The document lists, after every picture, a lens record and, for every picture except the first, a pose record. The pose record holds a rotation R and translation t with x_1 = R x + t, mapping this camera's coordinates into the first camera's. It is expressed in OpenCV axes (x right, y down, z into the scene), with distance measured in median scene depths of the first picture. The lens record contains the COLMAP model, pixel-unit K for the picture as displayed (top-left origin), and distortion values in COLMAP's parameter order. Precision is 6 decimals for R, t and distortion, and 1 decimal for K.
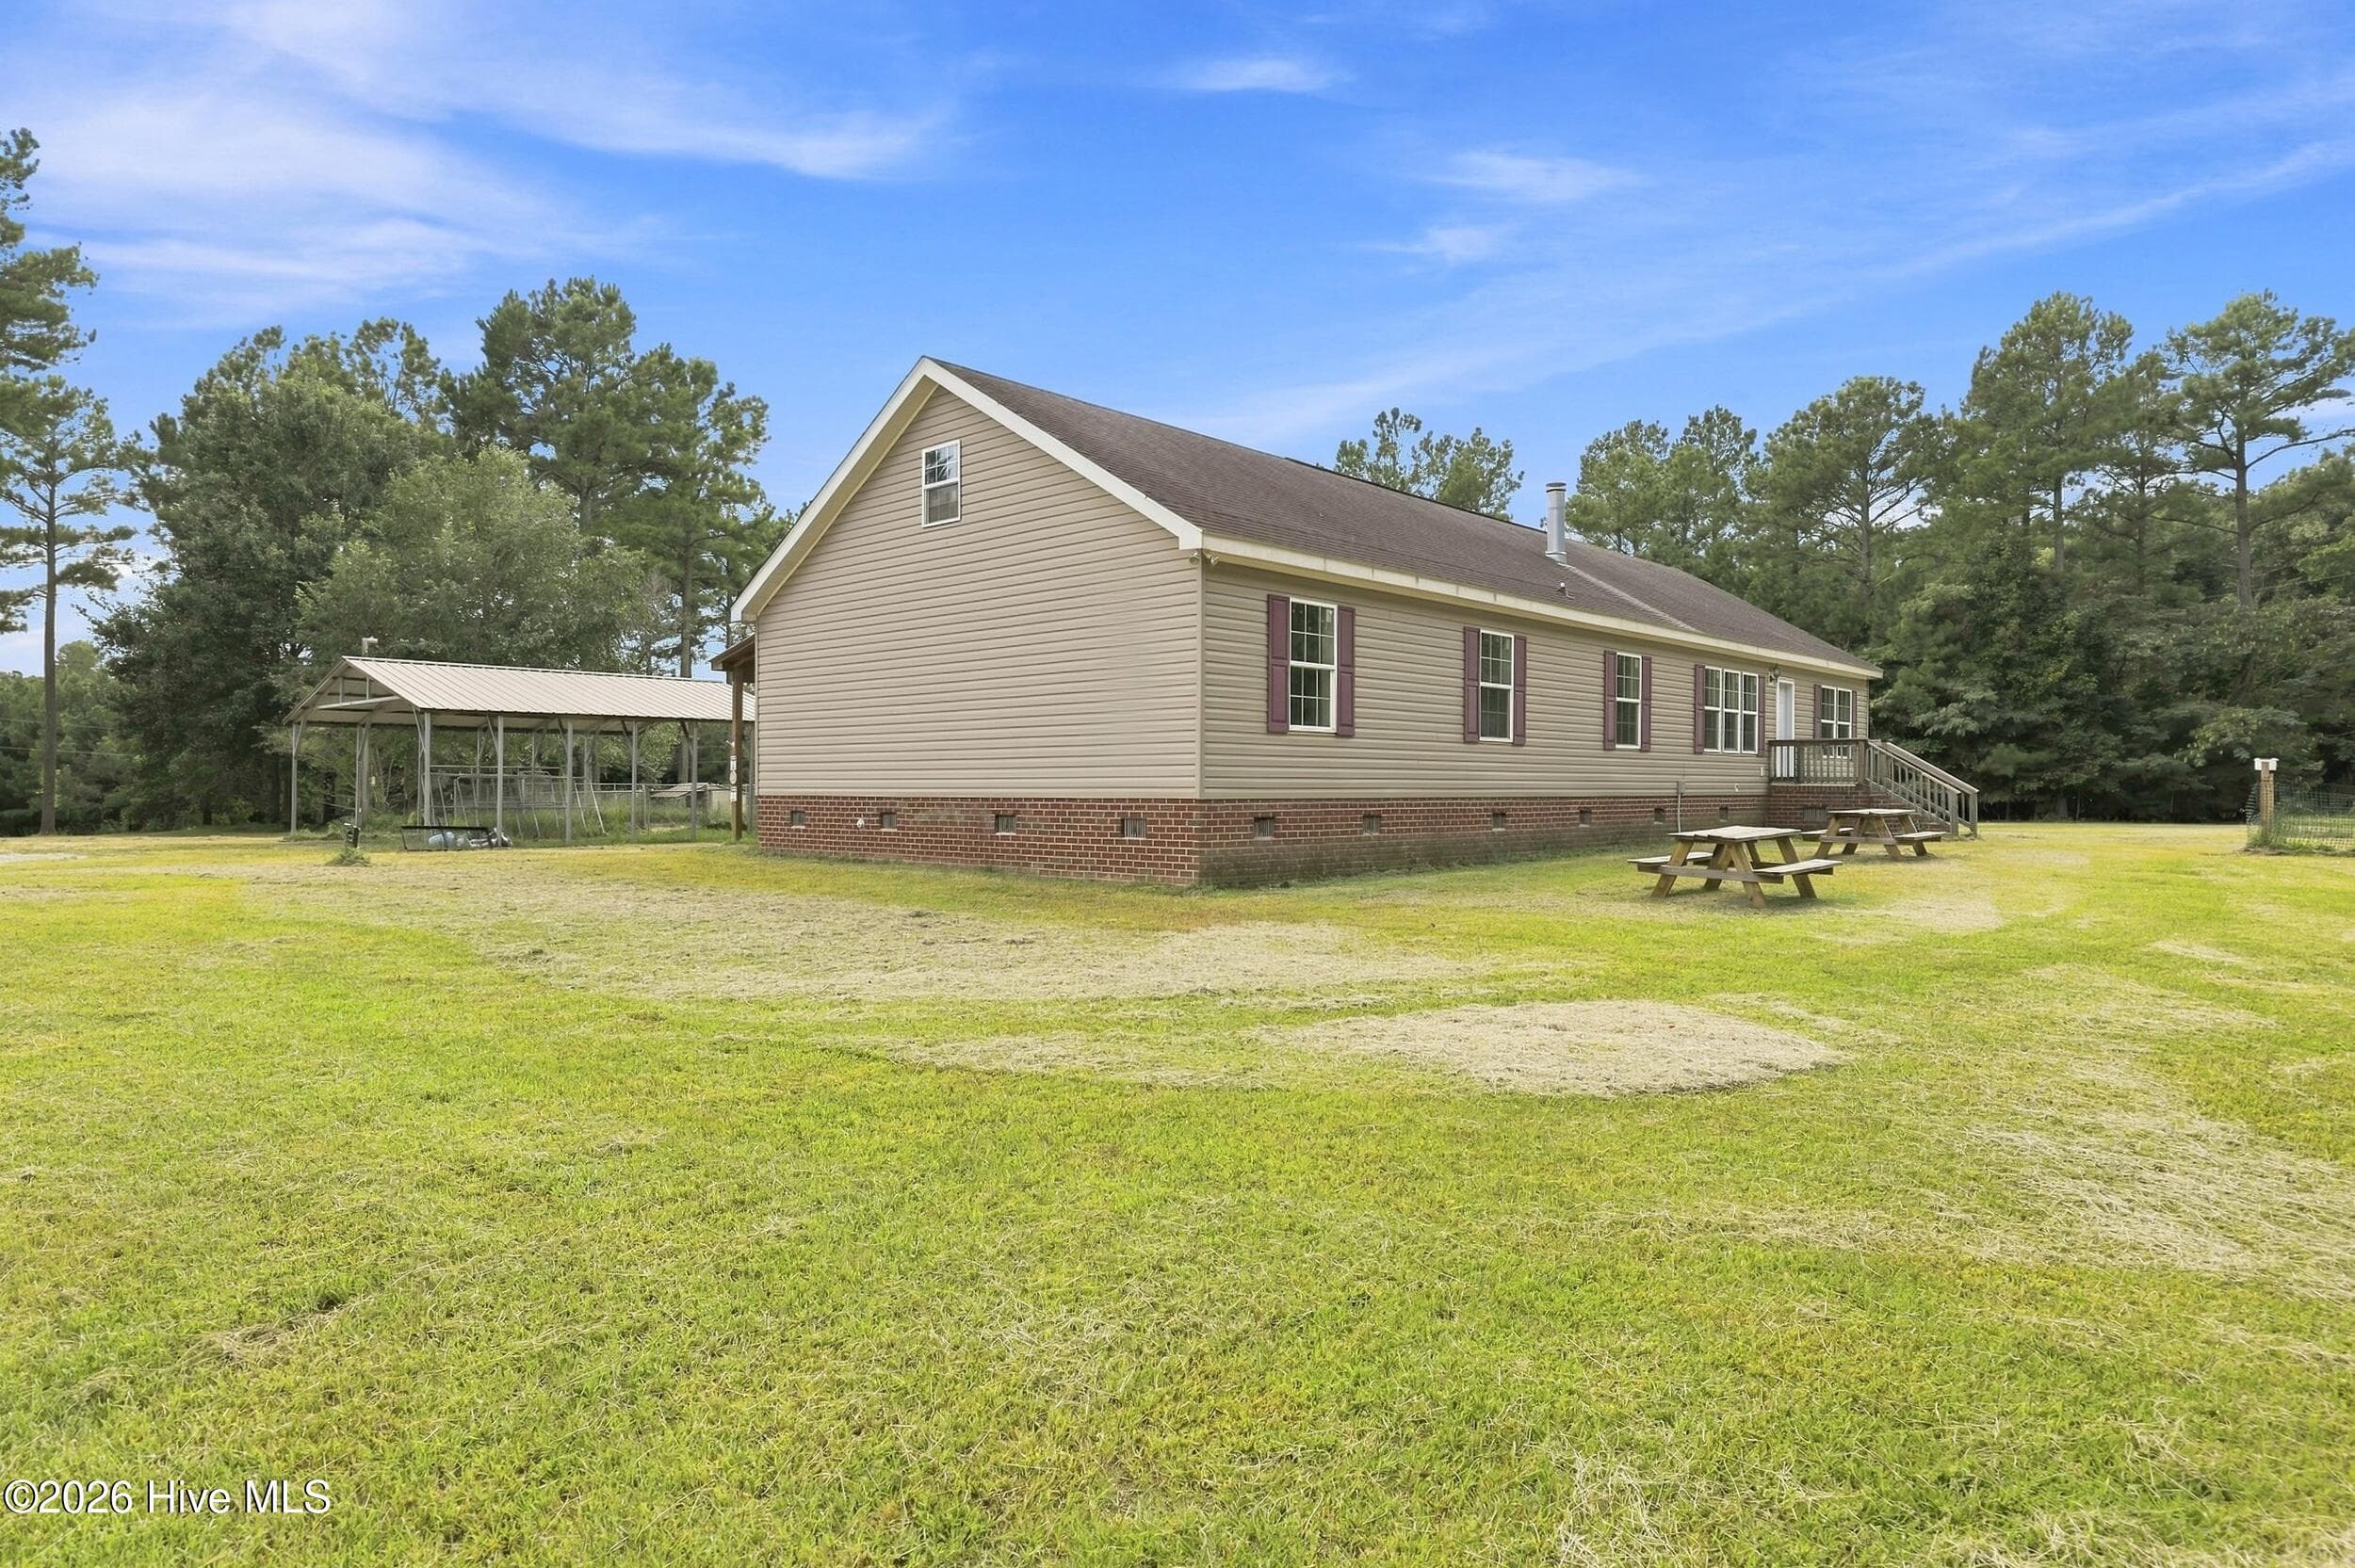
lens RADIAL K [[1353.4, 0, 1165.4], [0, 1353.4, 782.7], [0, 0, 1]] dist [-0.004871, -0.007567]
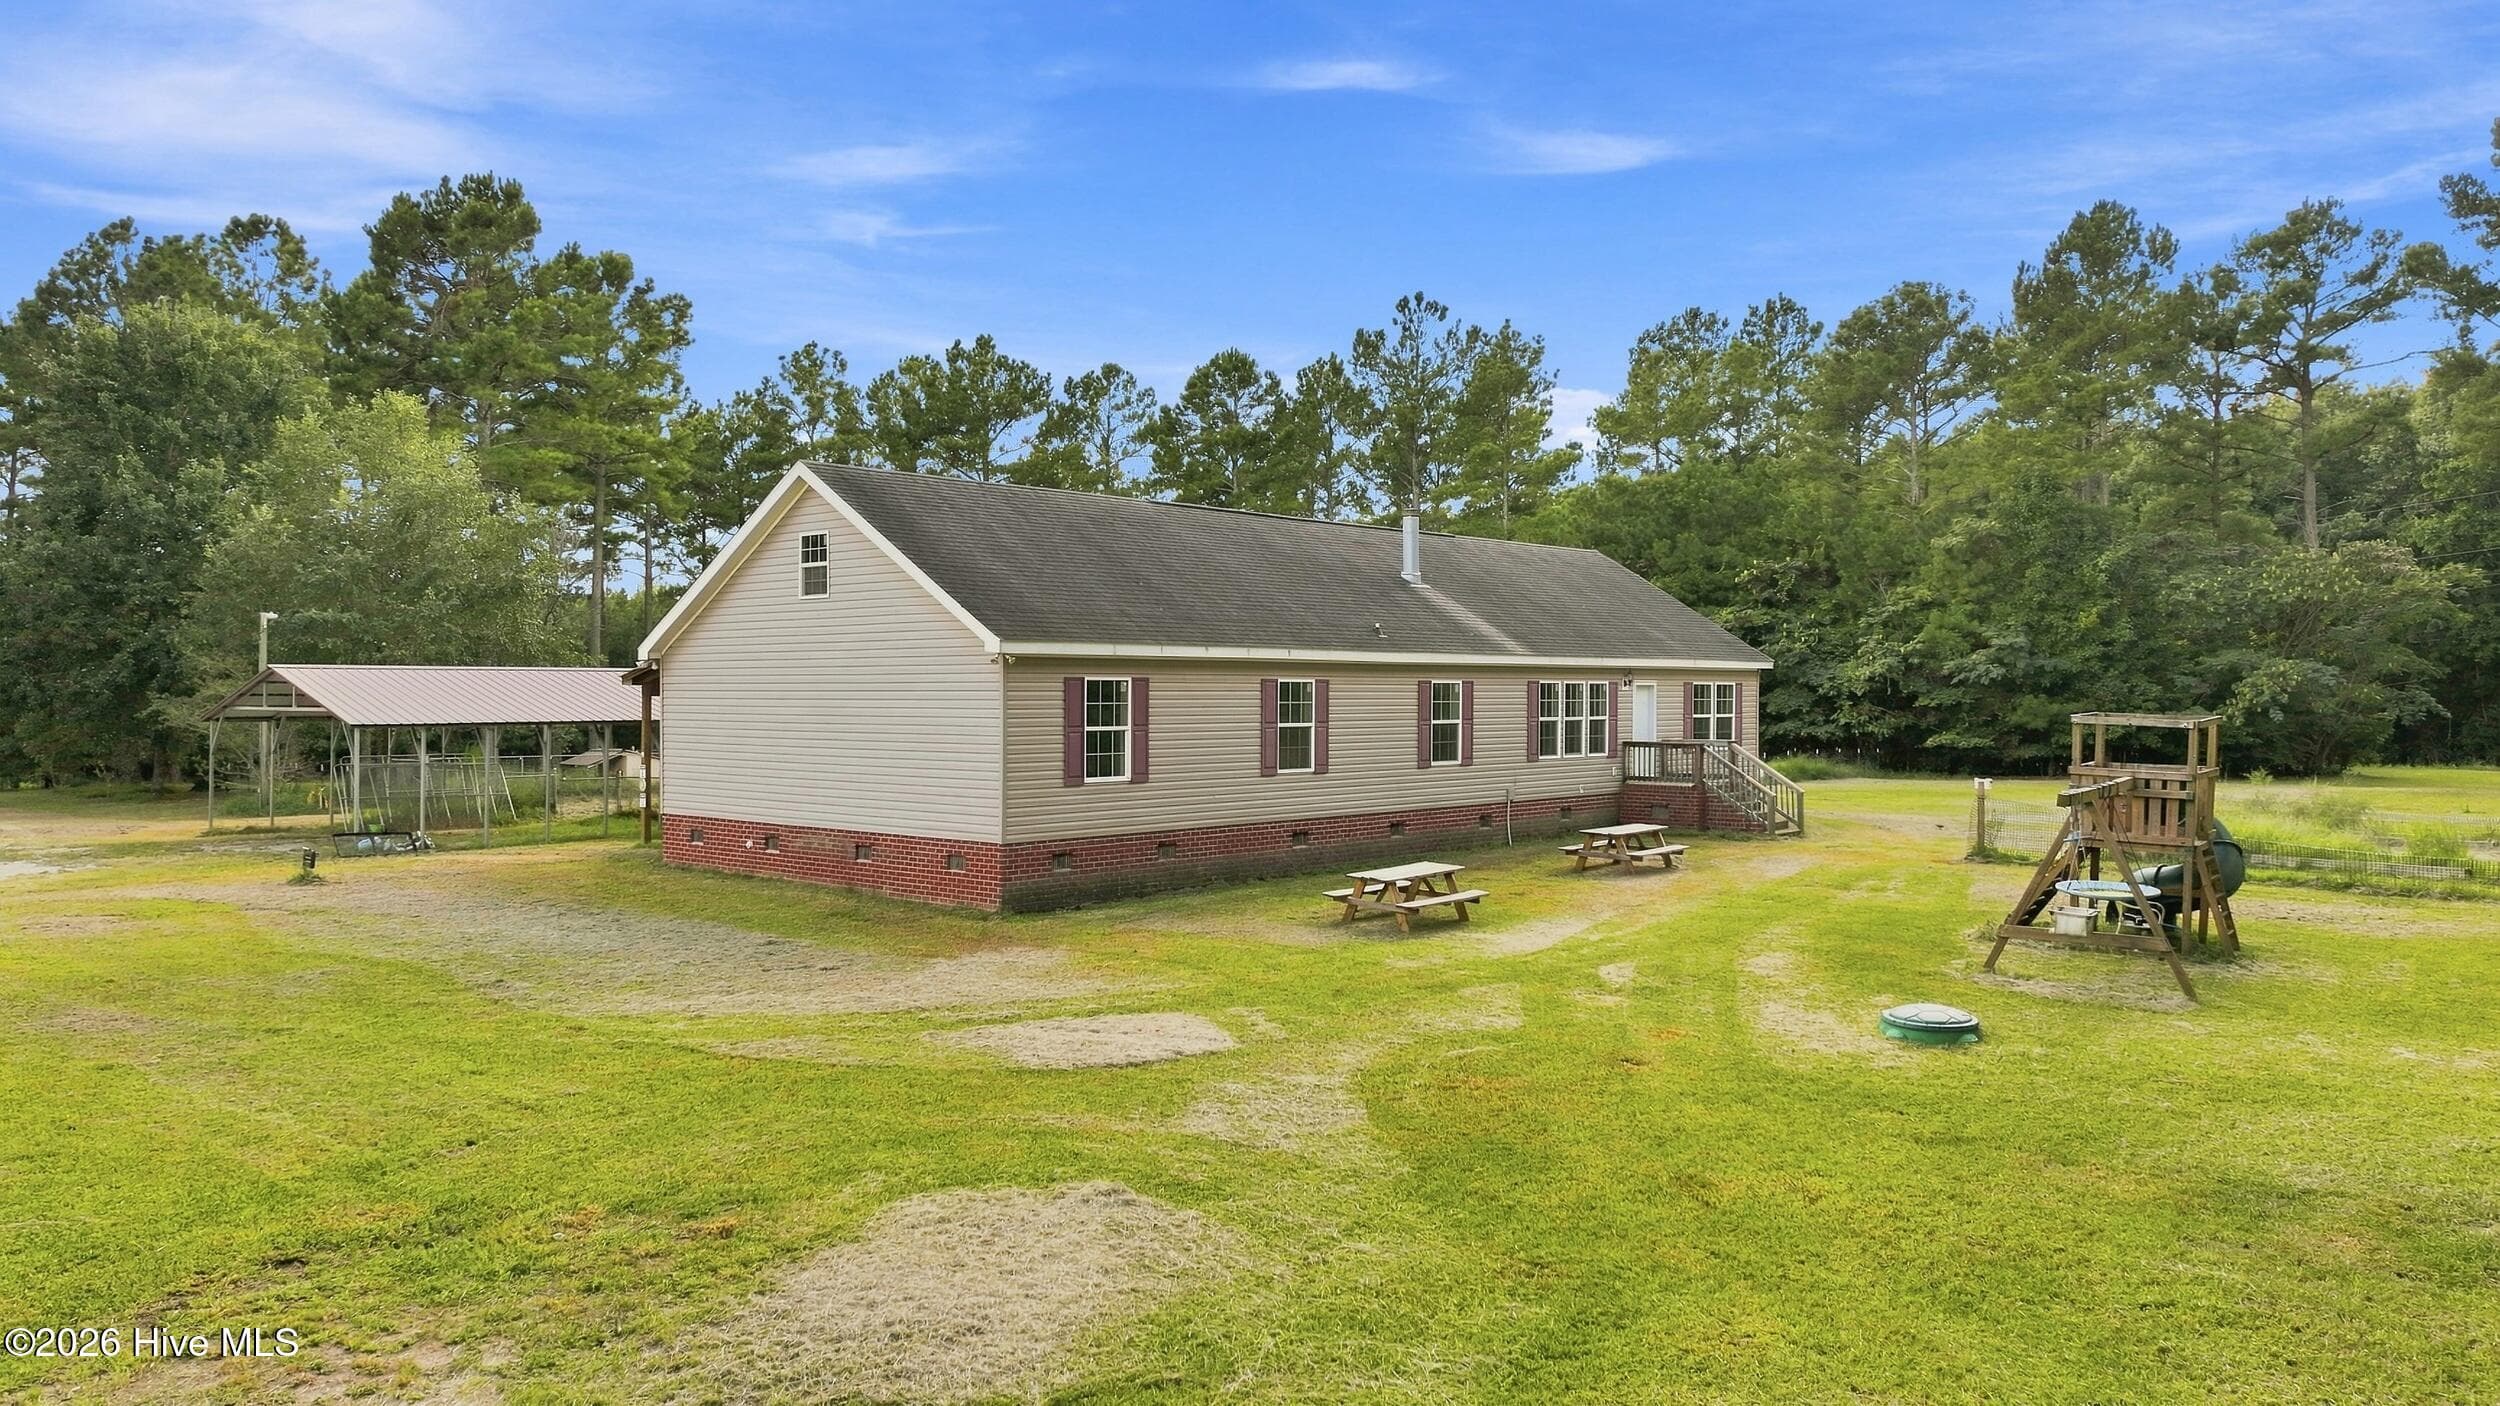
lens RADIAL K [[1706.1, 0, 1255.8], [0, 1706.1, 689.4], [0, 0, 1]] dist [-0.005042, 0.009322]
pose [[0.999617, 0.000158, 0.027663, 0.068666], [-0.000178, 1.000000, 0.000709, -0.042153], [-0.027663, -0.000714, 0.999617, -0.194411]]
